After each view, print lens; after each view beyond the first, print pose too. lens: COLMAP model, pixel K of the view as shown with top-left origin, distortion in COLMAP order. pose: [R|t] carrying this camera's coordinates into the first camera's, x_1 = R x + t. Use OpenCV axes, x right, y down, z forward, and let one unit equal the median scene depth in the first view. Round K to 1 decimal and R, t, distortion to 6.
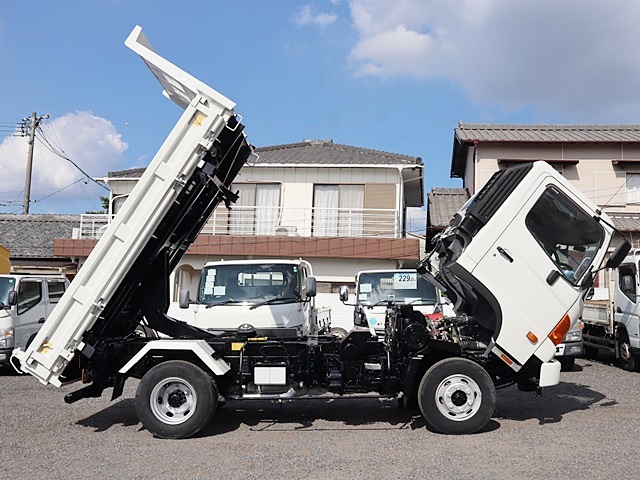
lens RADIAL K [[693.4, 0, 320.0], [0, 693.4, 240.0], [0, 0, 1]] dist [-0.017061, 0.023873]
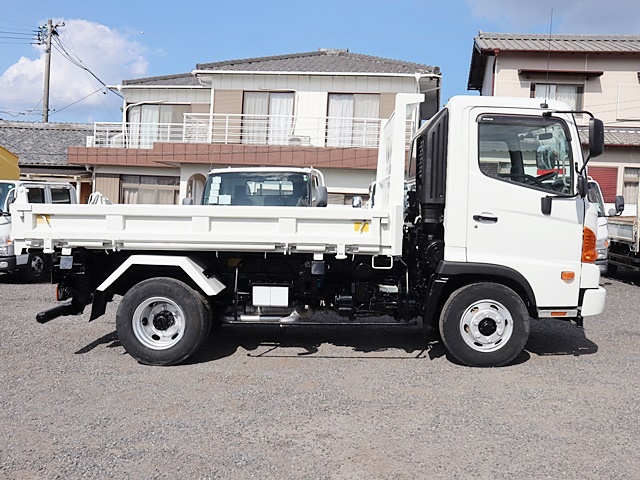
lens RADIAL K [[657.6, 0, 320.0], [0, 657.6, 240.0], [0, 0, 1]] dist [-0.082473, 0.170881]
pose [[0.999638, 0.017001, -0.020838, 0.003931], [-0.014163, 0.991480, 0.129484, 0.009962], [0.022862, -0.129142, 0.991362, 0.109166]]
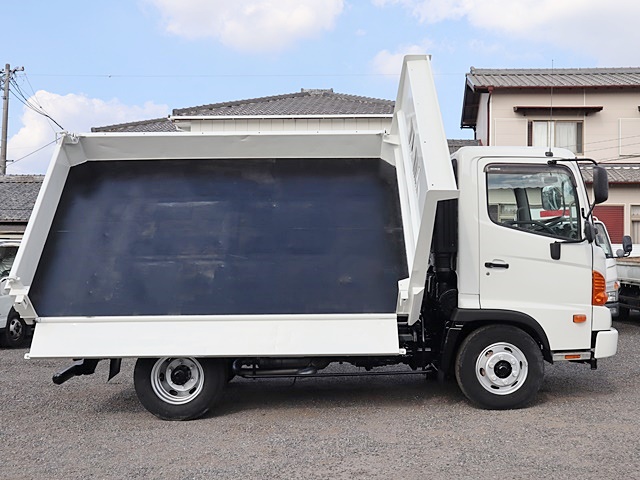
lens RADIAL K [[727.6, 0, 320.0], [0, 727.6, 240.0], [0, 0, 1]] dist [-0.018057, 0.068184]
pose [[0.999867, -0.015115, 0.006108, -0.018939], [0.014756, 0.998371, 0.055115, 0.005806], [-0.006932, -0.055017, 0.998461, 0.049436]]
